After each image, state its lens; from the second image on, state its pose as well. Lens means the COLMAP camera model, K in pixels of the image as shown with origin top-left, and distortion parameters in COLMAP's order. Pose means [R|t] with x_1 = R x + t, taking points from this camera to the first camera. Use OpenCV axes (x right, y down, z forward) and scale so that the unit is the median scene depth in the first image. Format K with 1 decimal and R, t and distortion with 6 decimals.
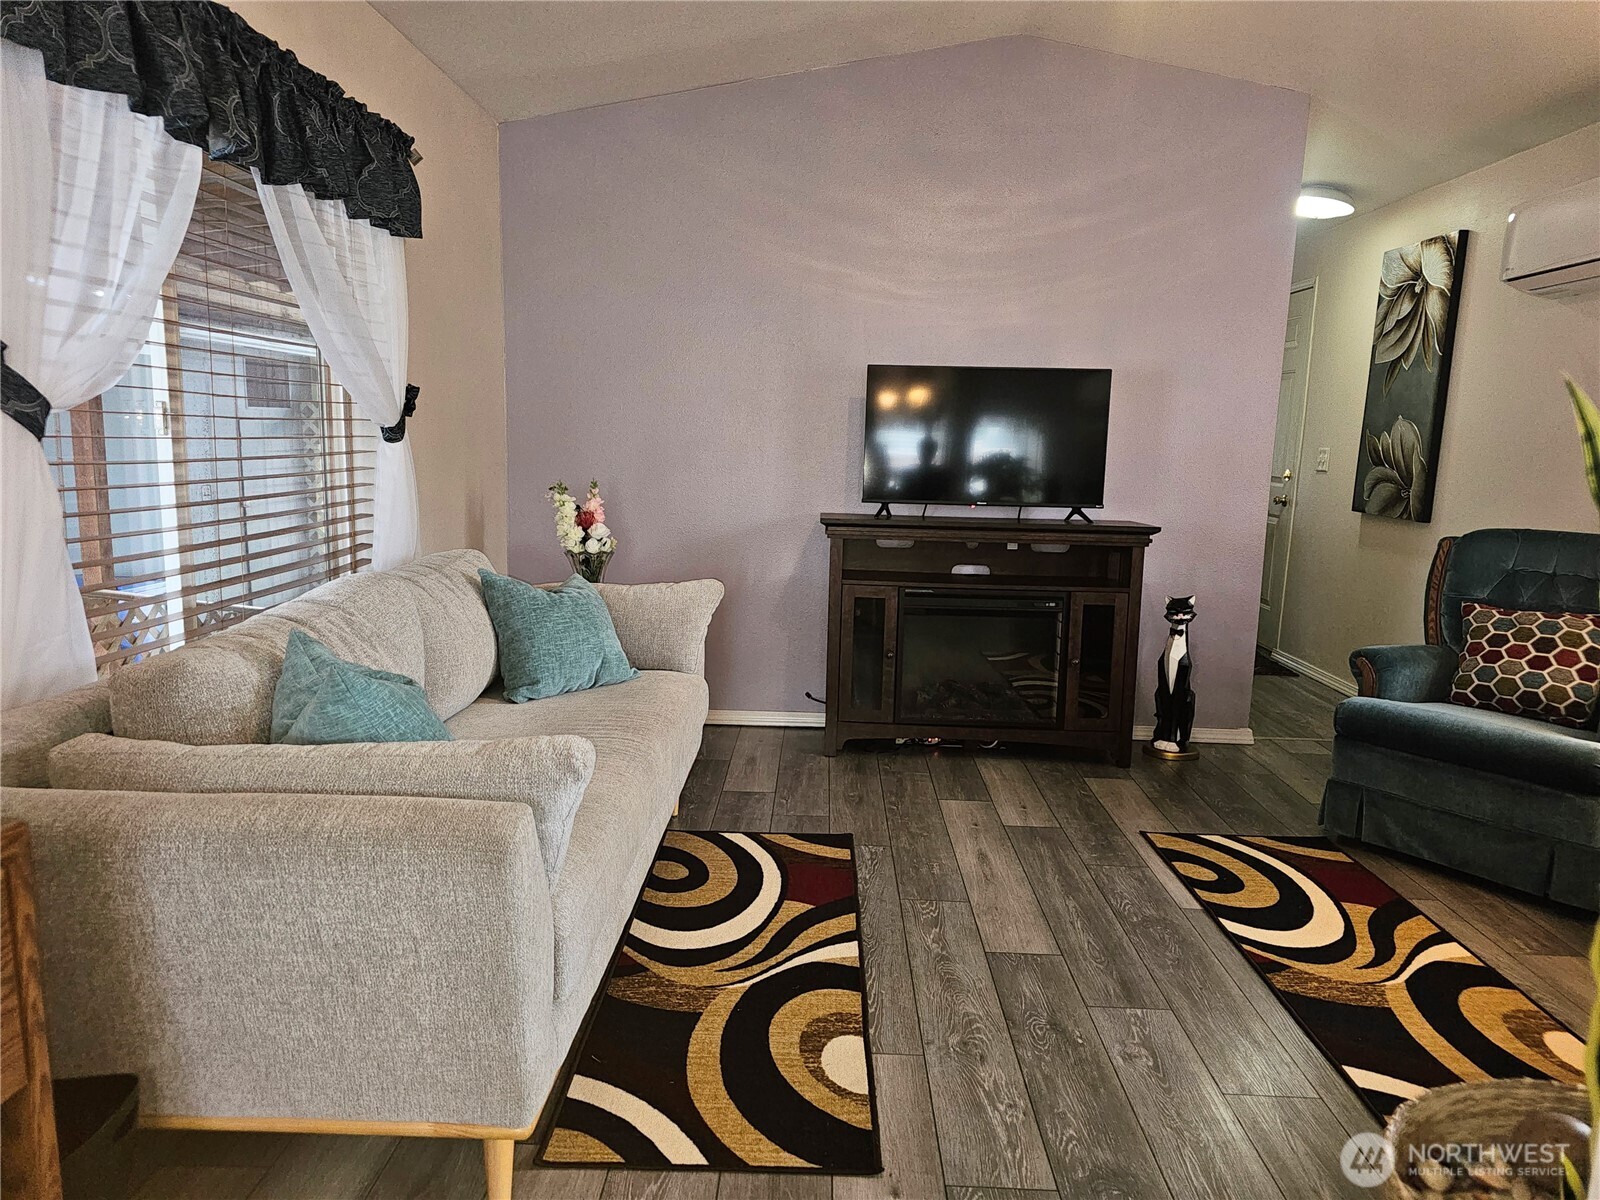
lens RADIAL K [[1078.3, 0, 800.8], [0, 1078.3, 596.8], [0, 0, 1]] dist [0.066461, -0.043327]
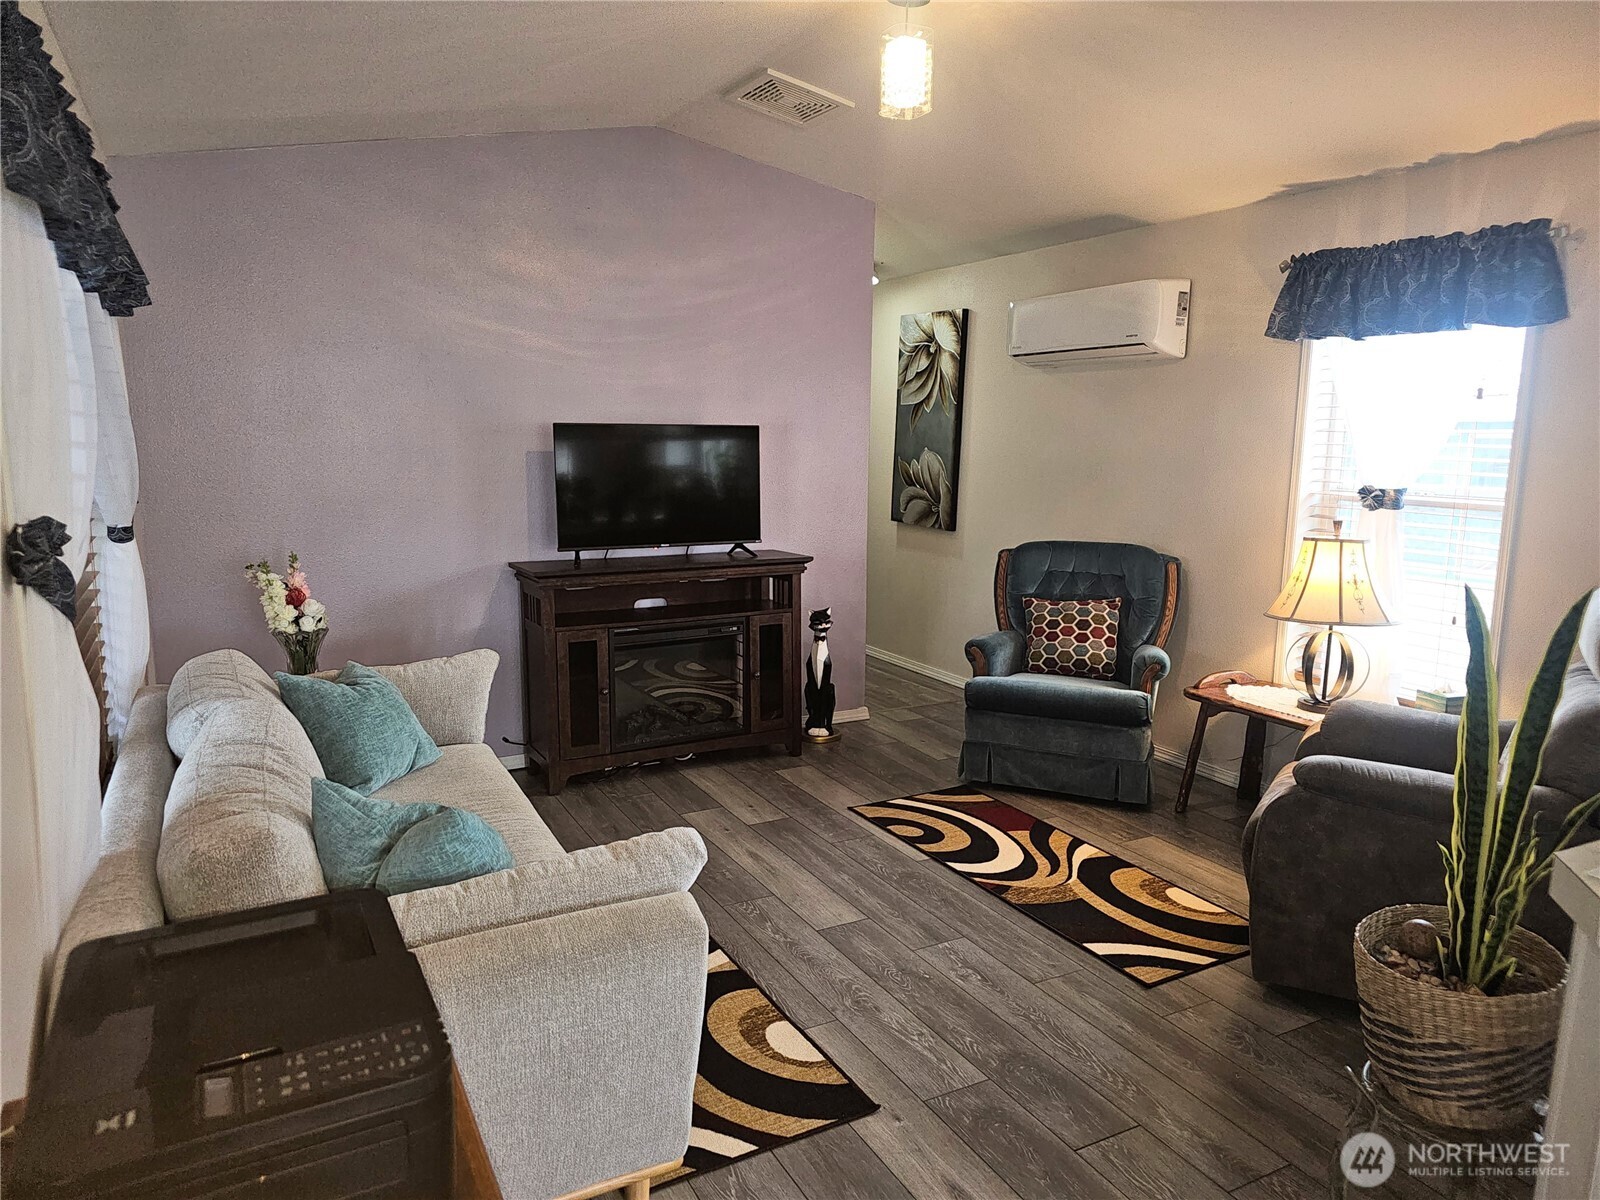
lens RADIAL K [[1078.3, 0, 789.9], [0, 1078.3, 606.2], [0, 0, 1]] dist [0.066461, -0.043327]
pose [[0.875077, -0.102056, 0.473101, -0.309342], [0.091025, 0.994775, 0.046226, -0.077248], [-0.475347, 0.002612, 0.879795, -0.055769]]
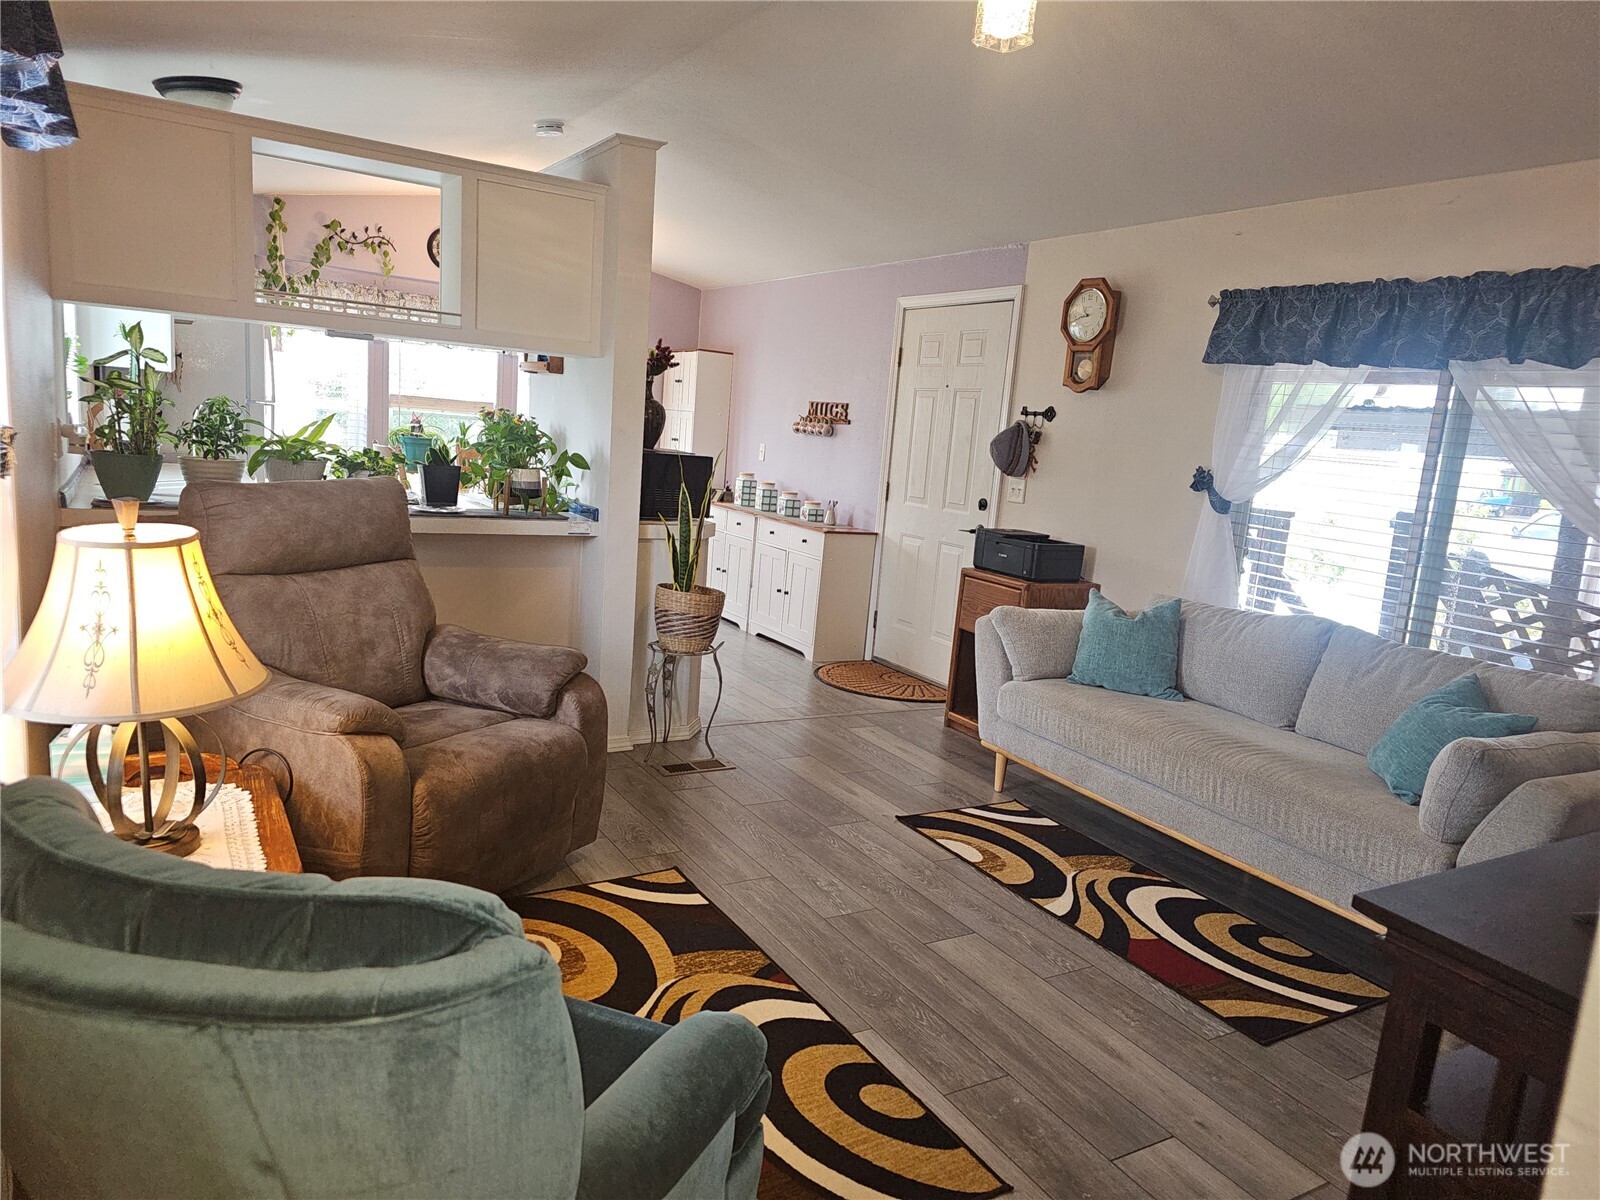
lens RADIAL K [[1078.3, 0, 810.3], [0, 1078.3, 603.9], [0, 0, 1]] dist [0.066461, -0.043327]
pose [[-0.842007, -0.001672, -0.539463, 0.737203], [-0.179190, 0.944085, 0.276758, -0.236404], [0.508836, 0.329699, -0.795226, 1.327636]]
